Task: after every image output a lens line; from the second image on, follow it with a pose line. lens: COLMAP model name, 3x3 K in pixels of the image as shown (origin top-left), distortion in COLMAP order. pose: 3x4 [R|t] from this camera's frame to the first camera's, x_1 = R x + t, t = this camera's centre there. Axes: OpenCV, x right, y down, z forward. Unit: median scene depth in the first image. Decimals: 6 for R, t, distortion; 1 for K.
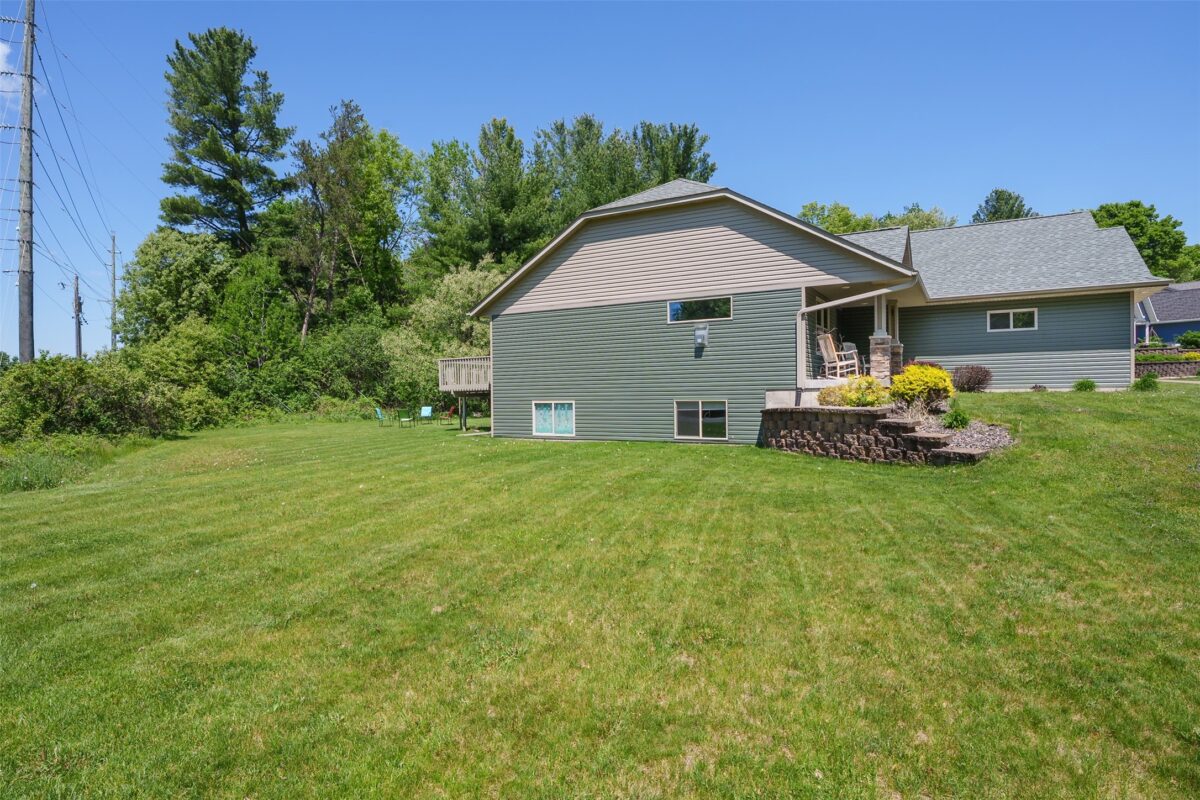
lens RADIAL K [[642.0, 0, 594.9], [0, 642.0, 389.3], [0, 0, 1]] dist [0.024454, 0.001070]
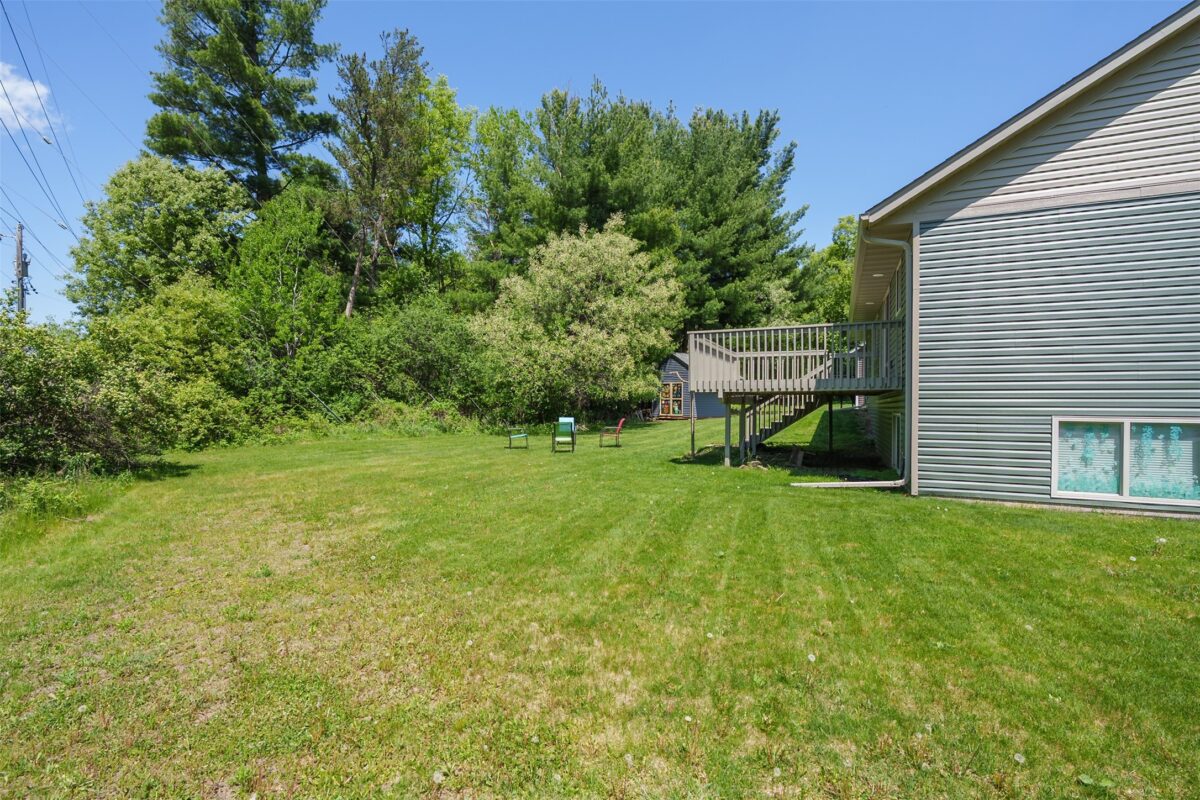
lens RADIAL K [[540.1, 0, 605.4], [0, 540.1, 404.0], [0, 0, 1]] dist [-0.000573, 0.001225]
pose [[0.993837, 0.018965, 0.109221, -0.244769], [-0.019781, 0.999784, 0.006390, 0.007782], [-0.109076, -0.008511, 0.993997, 0.382299]]
